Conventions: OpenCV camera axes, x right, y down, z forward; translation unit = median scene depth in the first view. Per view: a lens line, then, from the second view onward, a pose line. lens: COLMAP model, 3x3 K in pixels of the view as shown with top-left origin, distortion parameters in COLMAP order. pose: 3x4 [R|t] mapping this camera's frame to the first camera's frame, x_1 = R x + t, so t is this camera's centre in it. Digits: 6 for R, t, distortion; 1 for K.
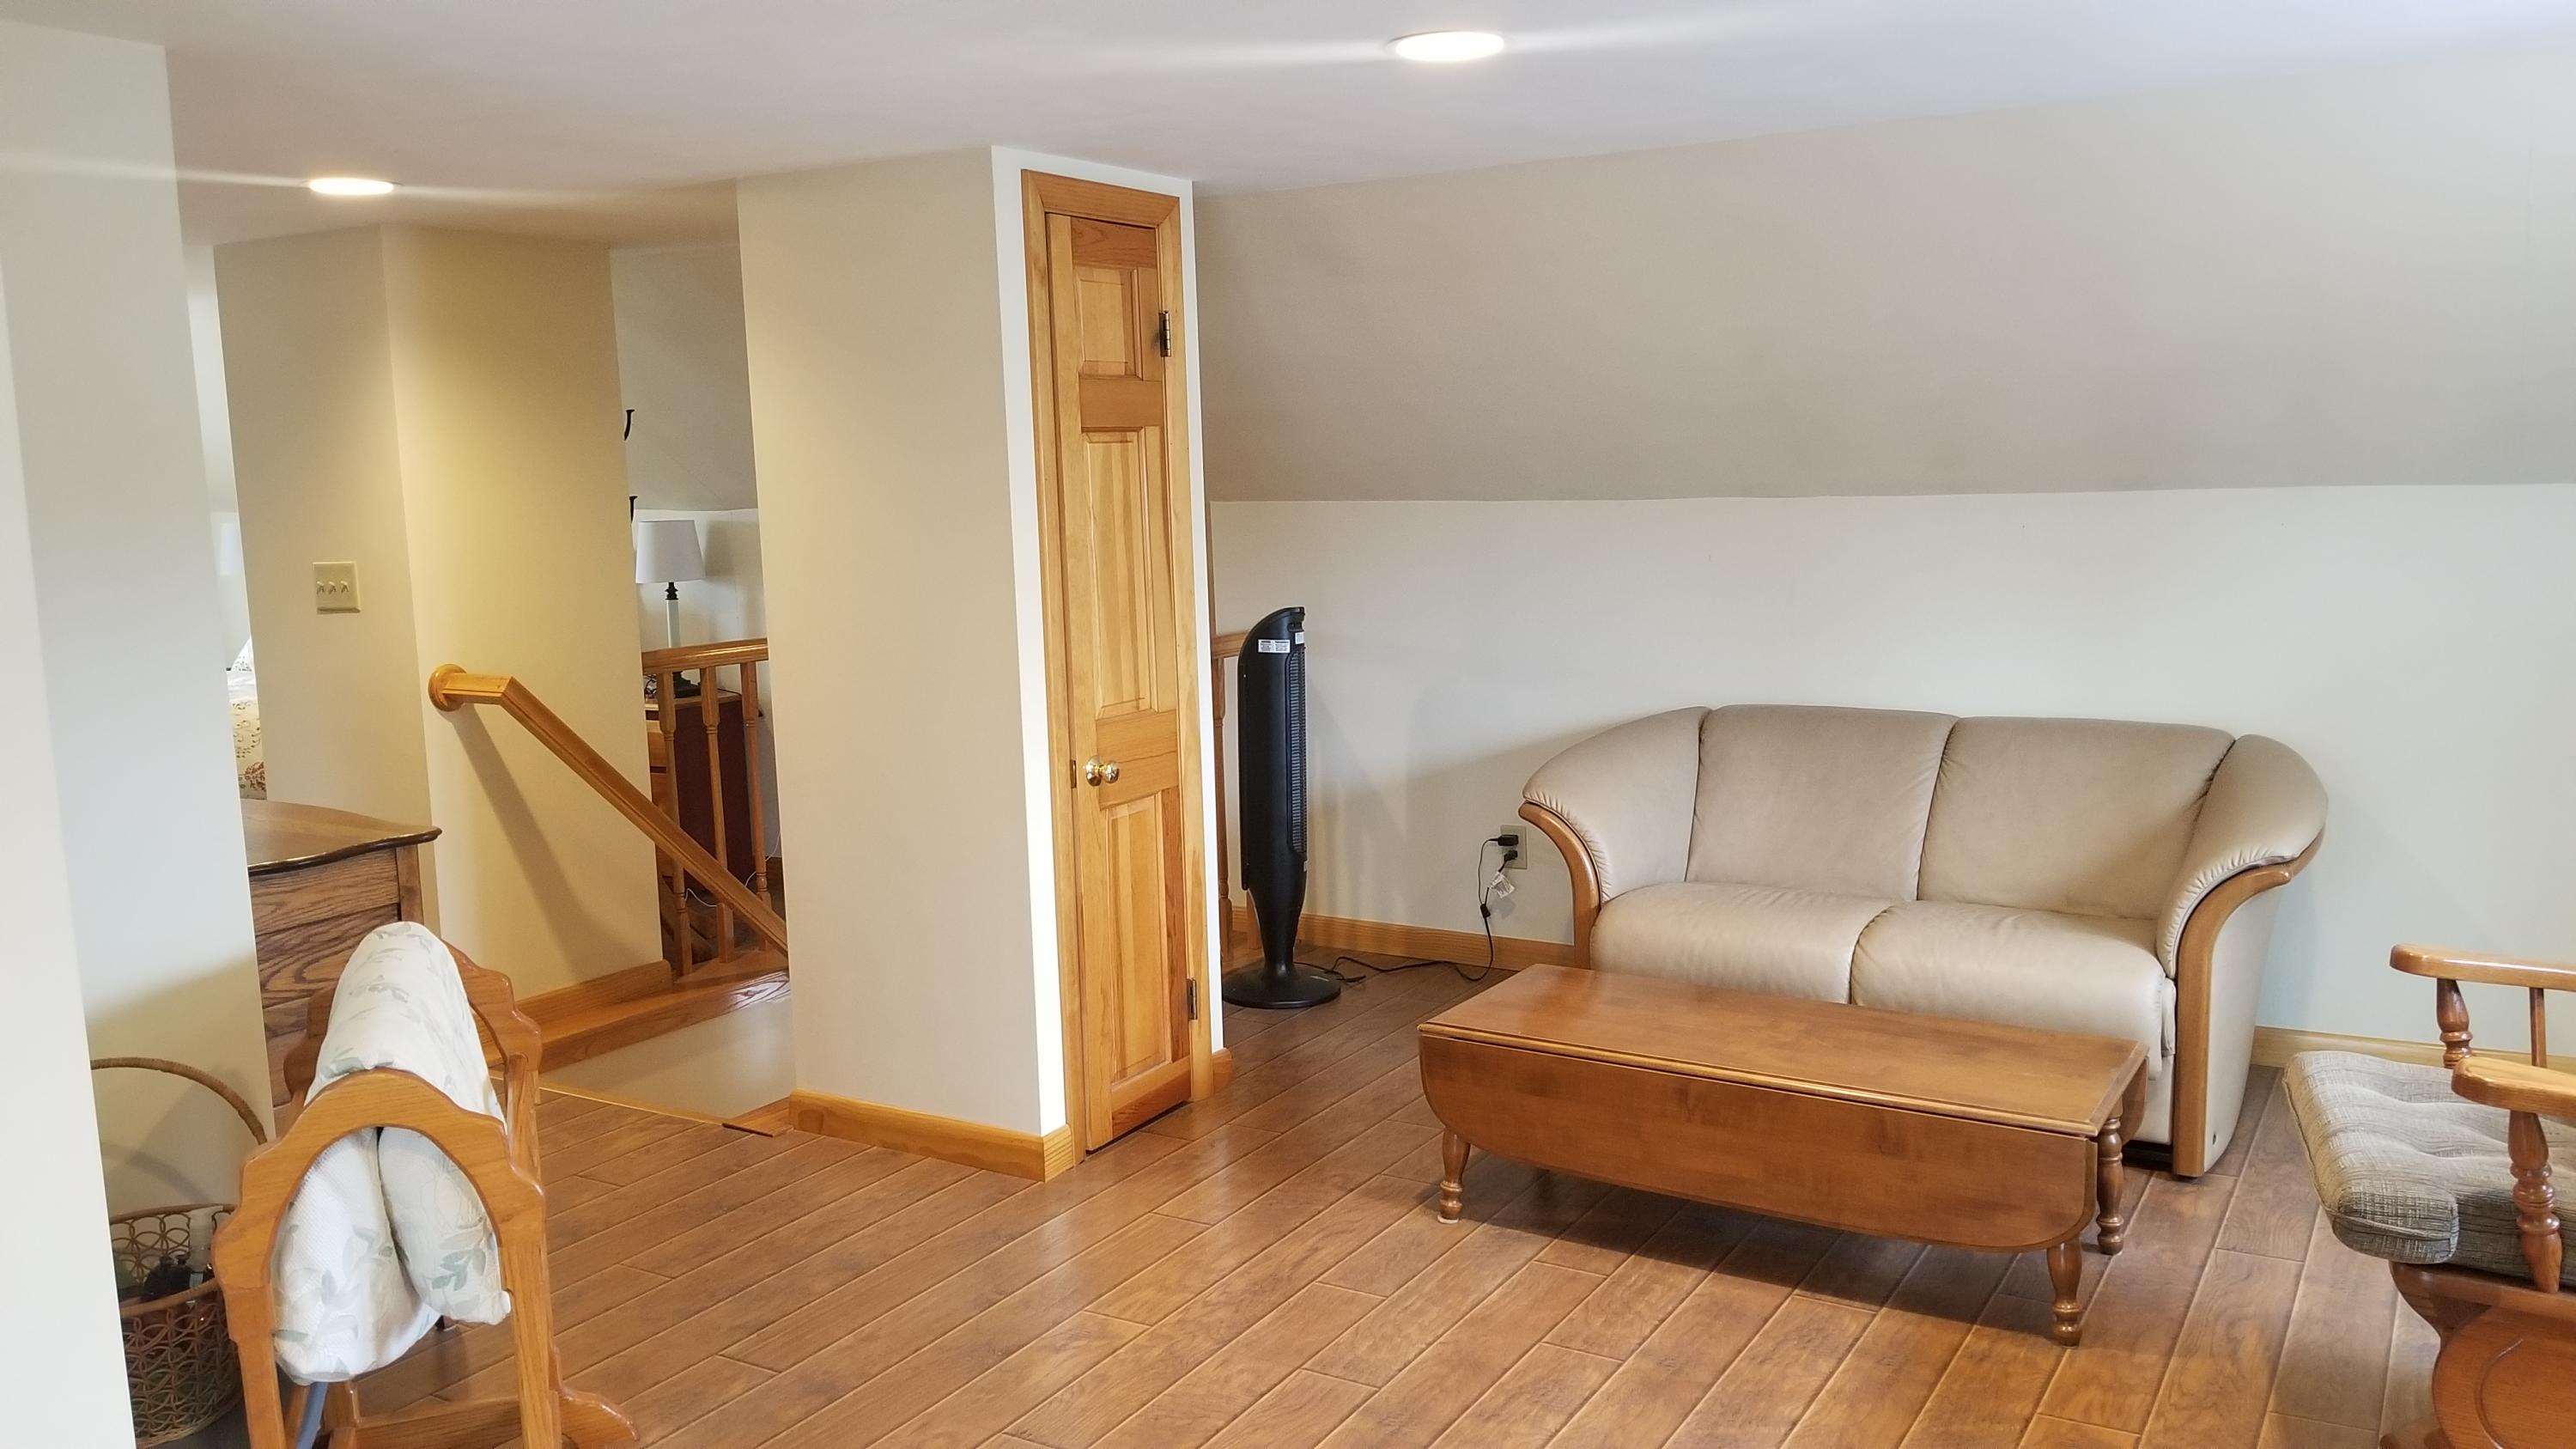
lens RADIAL K [[2007.8, 0, 1288.5], [0, 2007.8, 694.4], [0, 0, 1]] dist [0.079680, -0.139229]
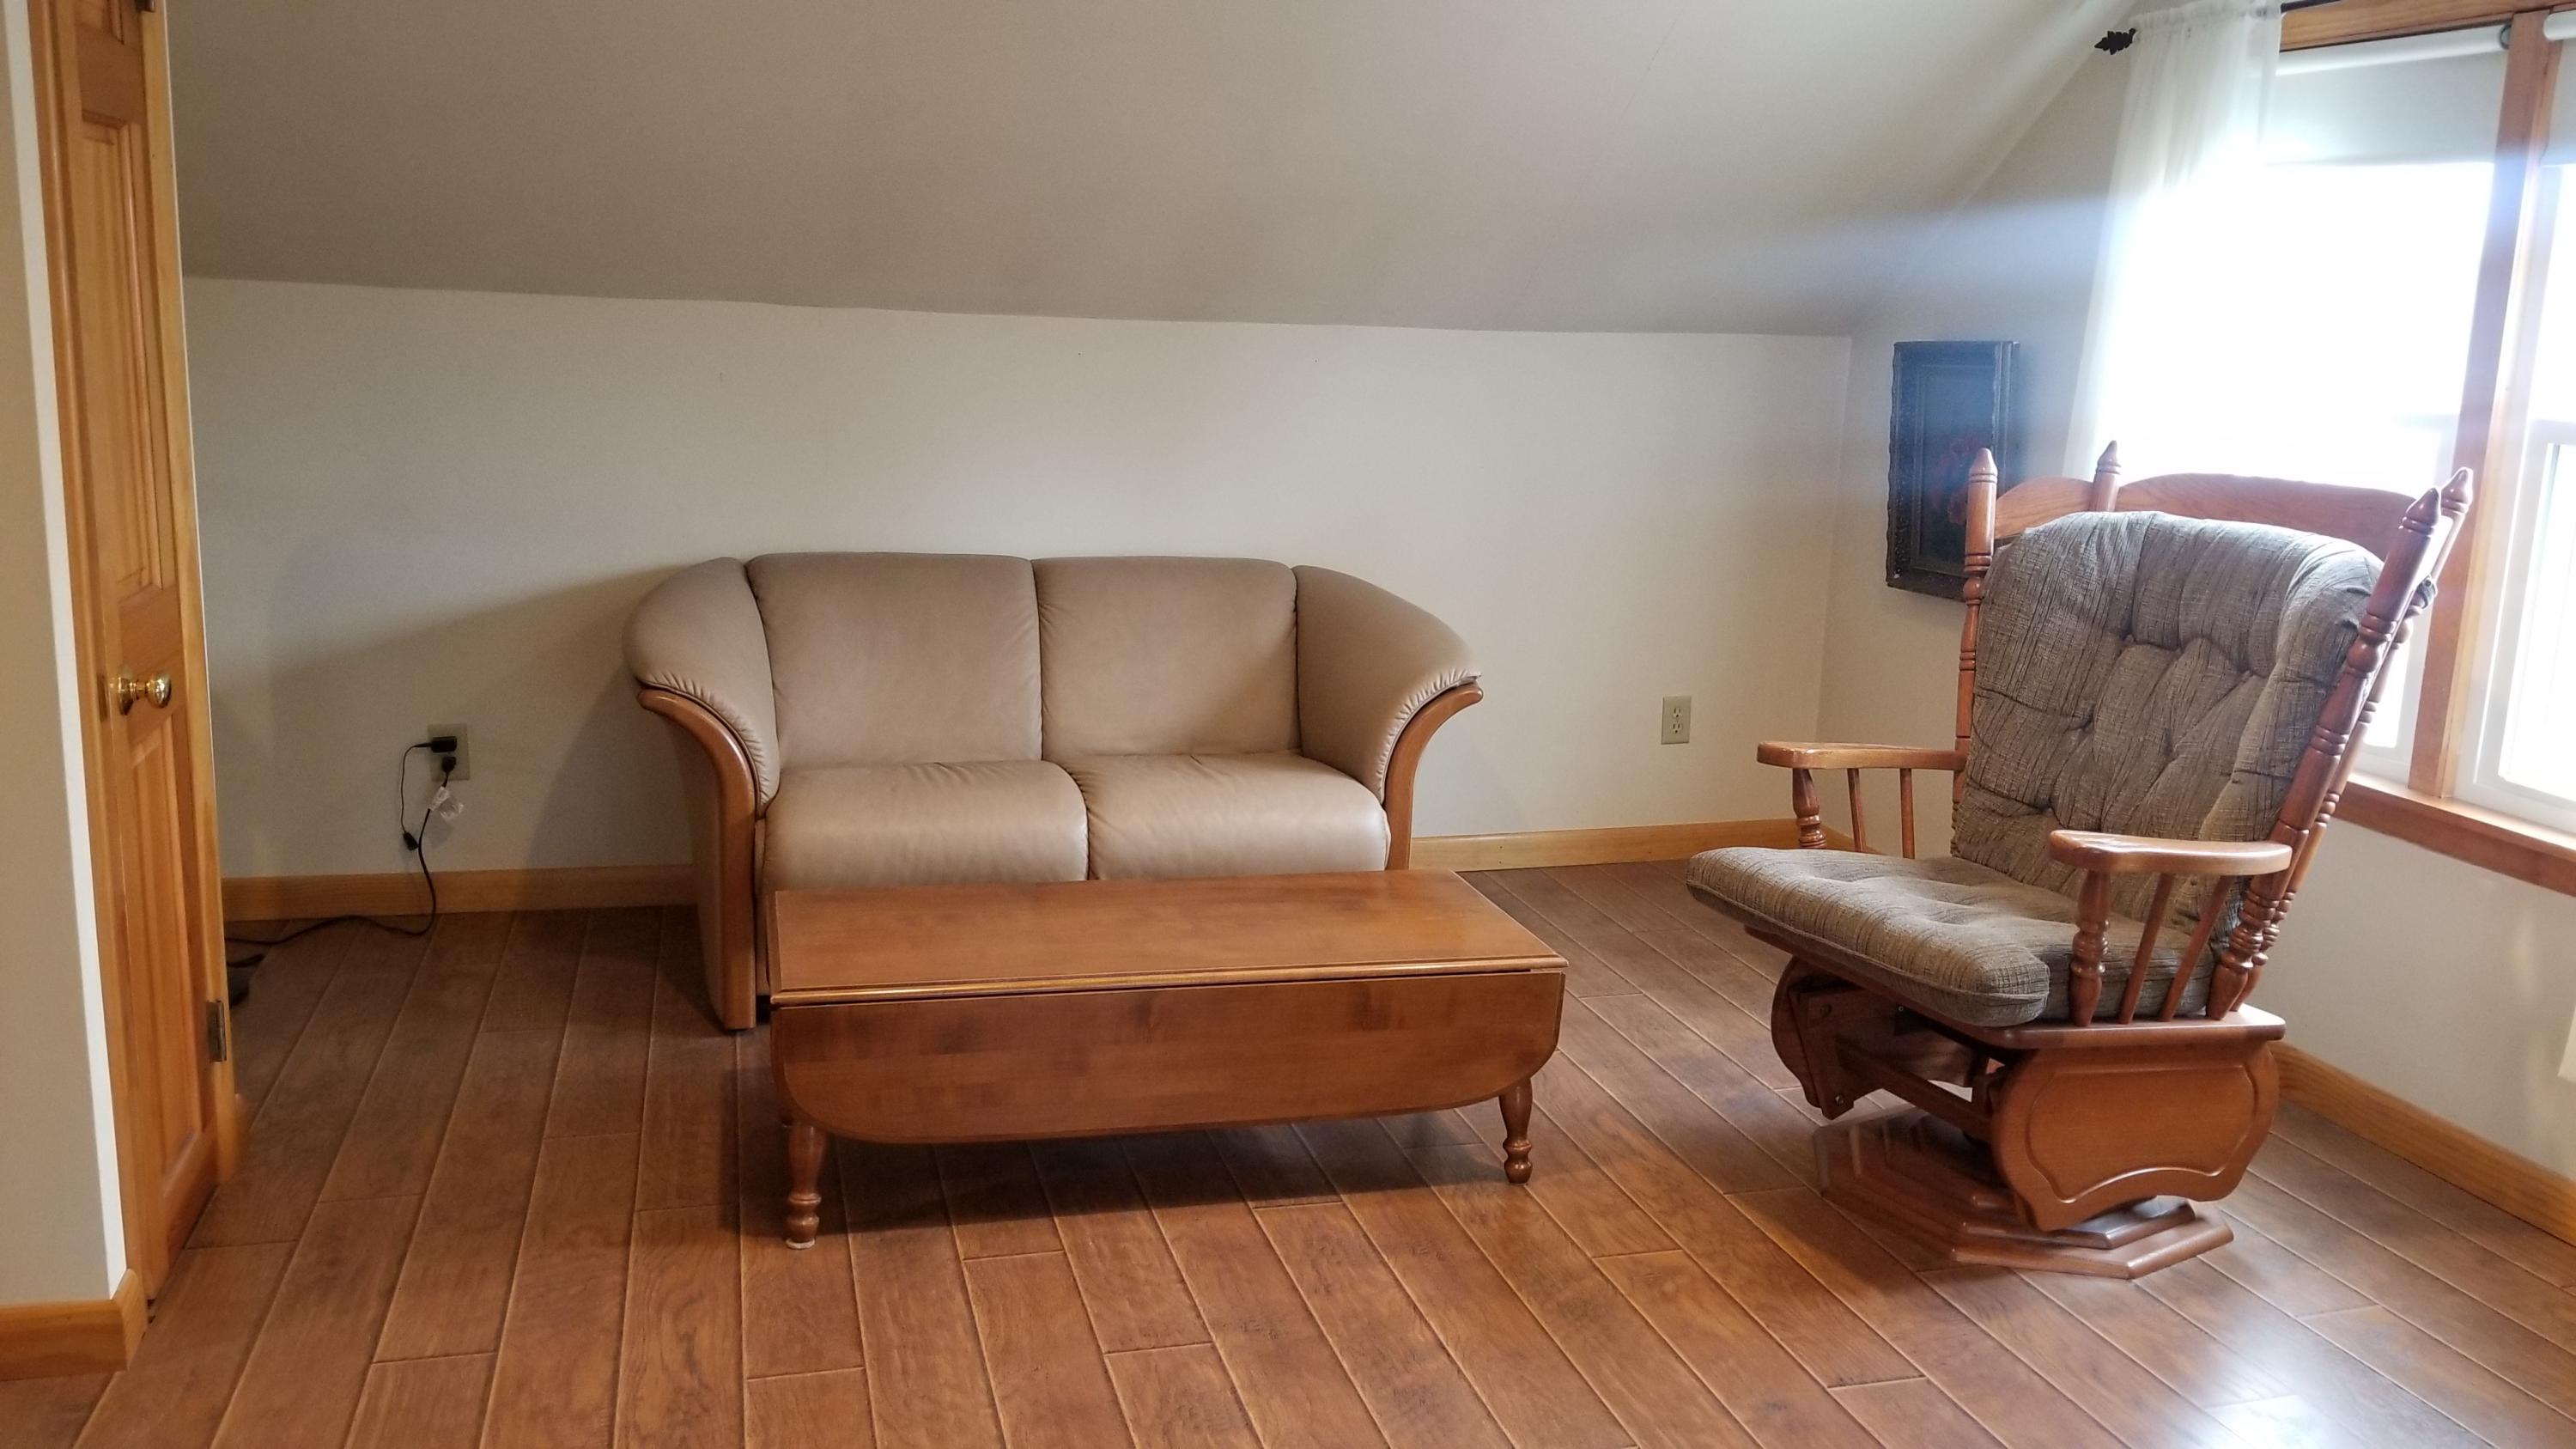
lens RADIAL K [[2007.8, 0, 1288.5], [0, 2007.8, 694.4], [0, 0, 1]] dist [0.079680, -0.139229]
pose [[0.685017, -0.083138, 0.723768, -0.319678], [0.031489, 0.995918, 0.084596, -0.001231], [-0.727846, -0.035159, 0.684838, 0.351657]]
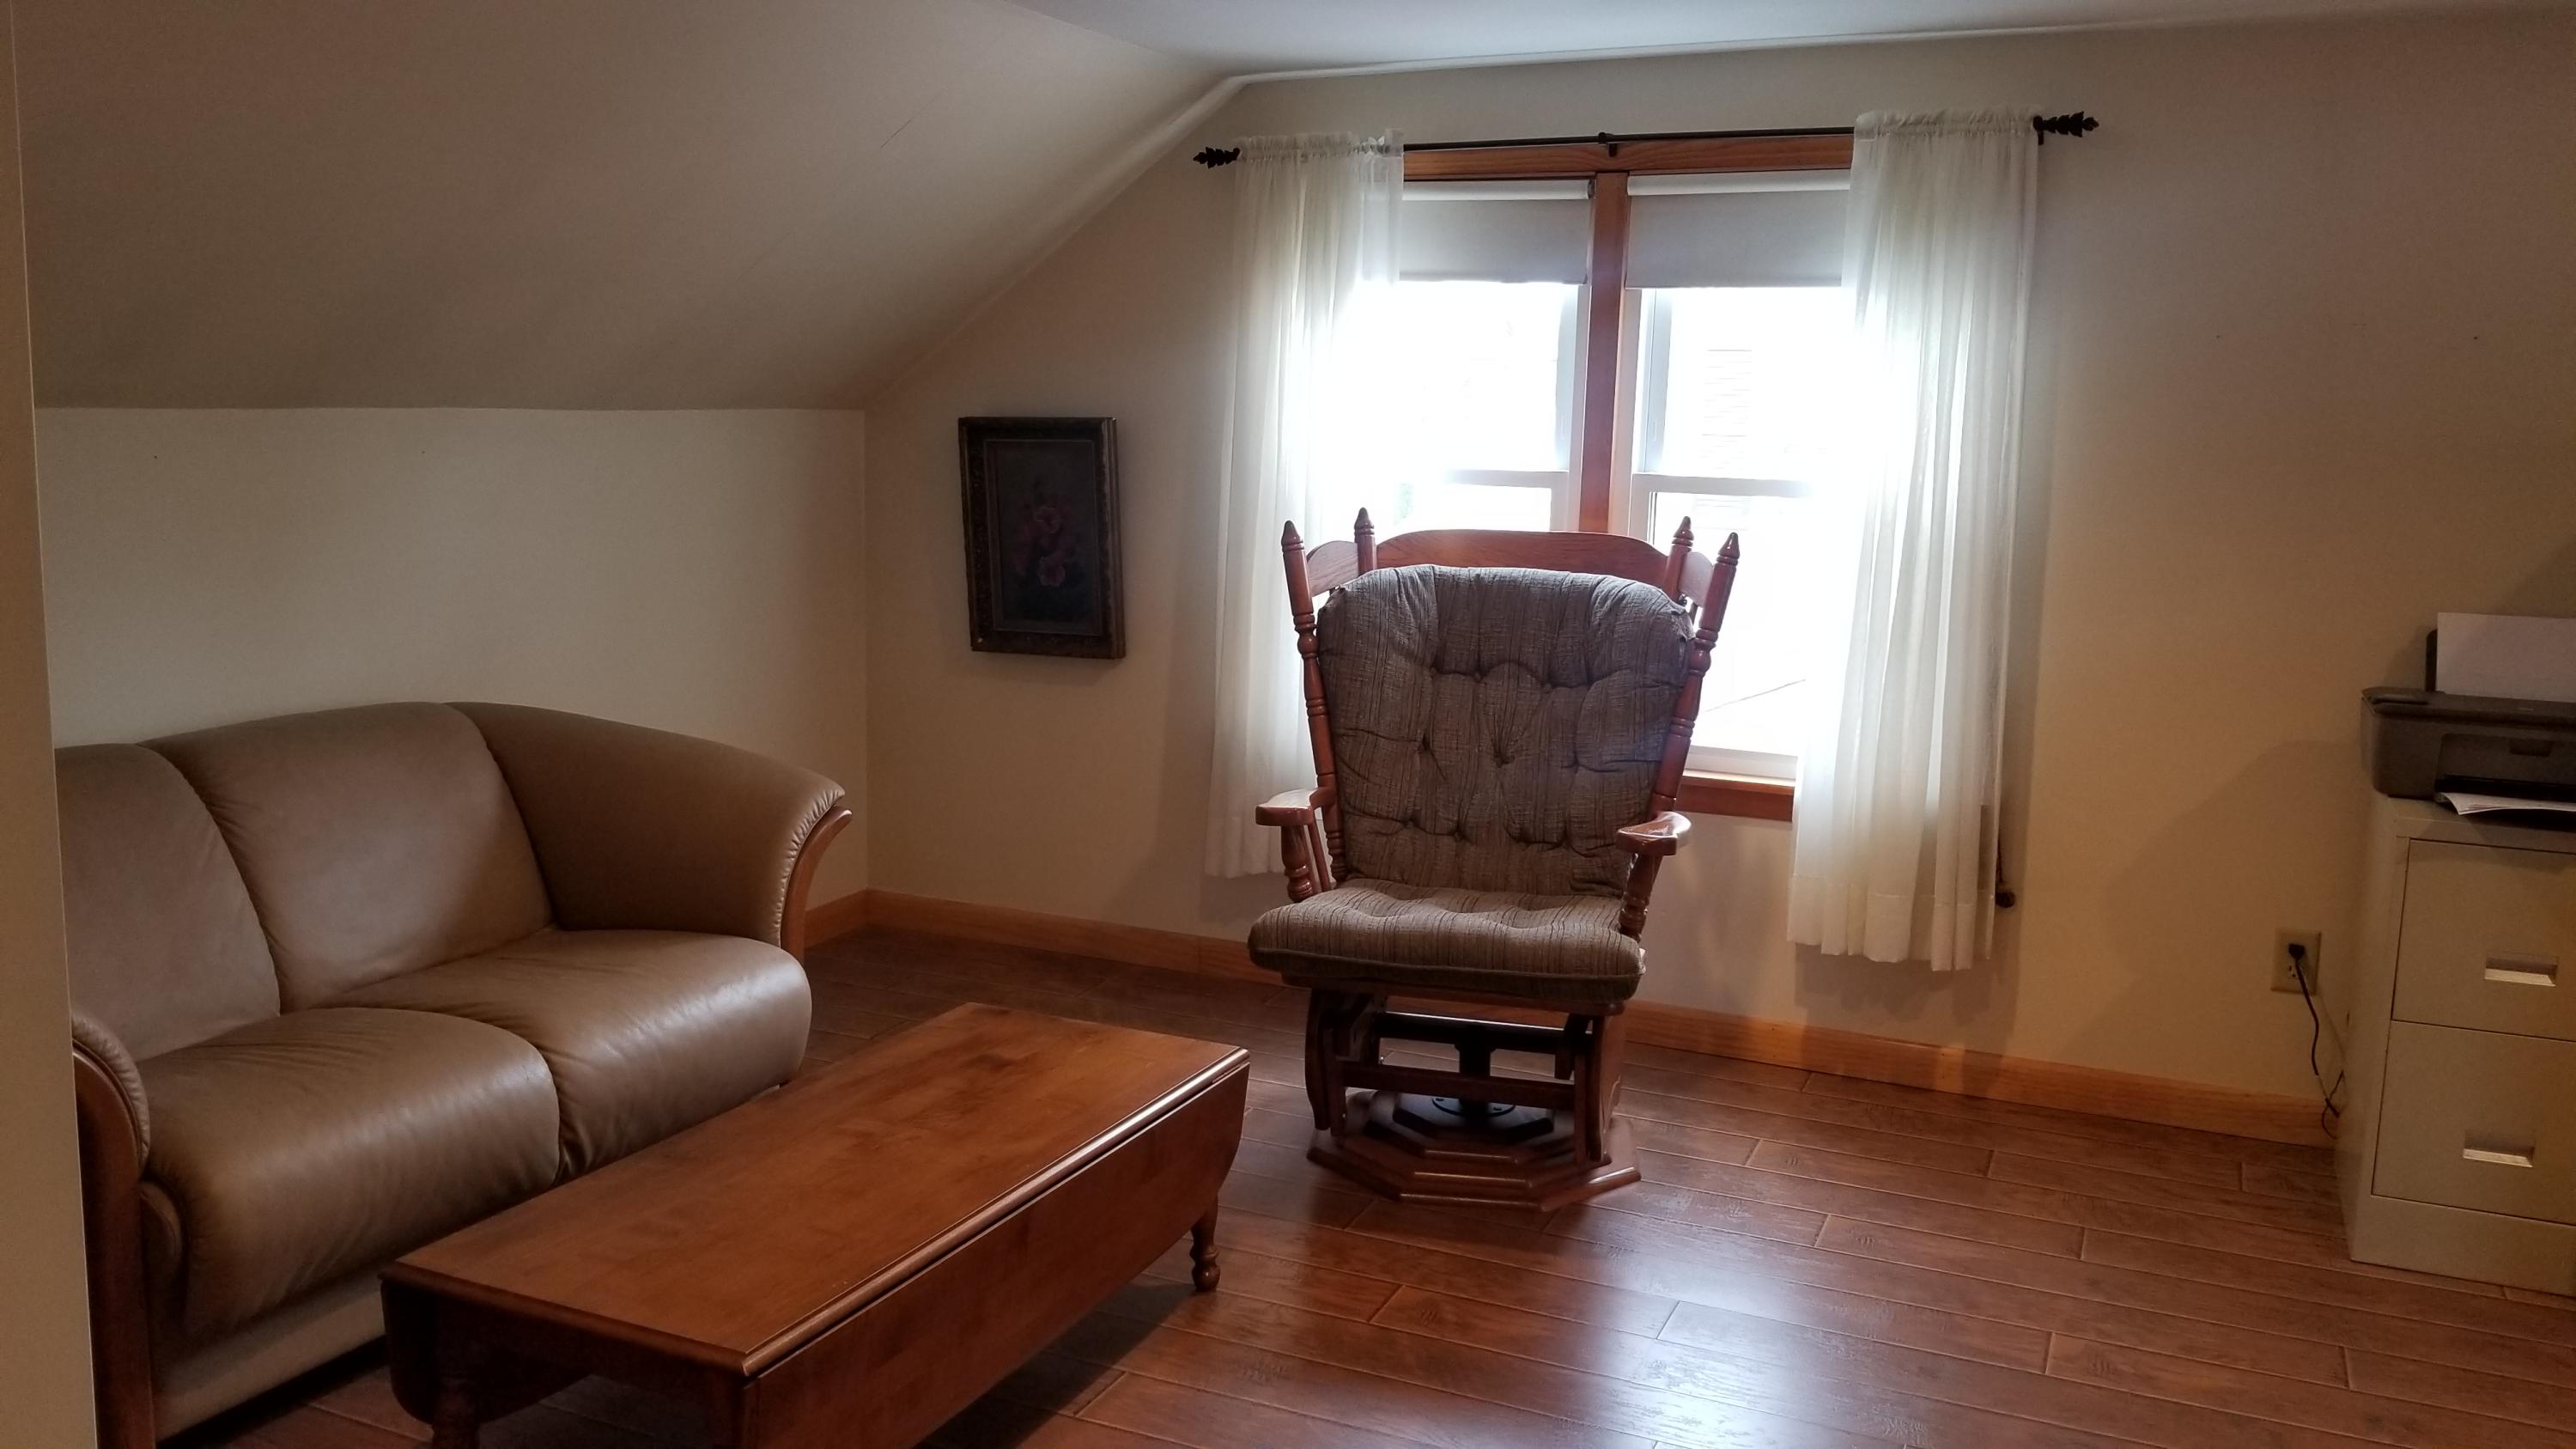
lens RADIAL K [[2007.8, 0, 1288.5], [0, 2007.8, 694.4], [0, 0, 1]] dist [0.079680, -0.139229]
pose [[-0.119076, -0.114934, 0.986210, -0.451909], [0.094819, 0.987421, 0.126523, -0.065286], [-0.988347, 0.108578, -0.106681, 0.867336]]
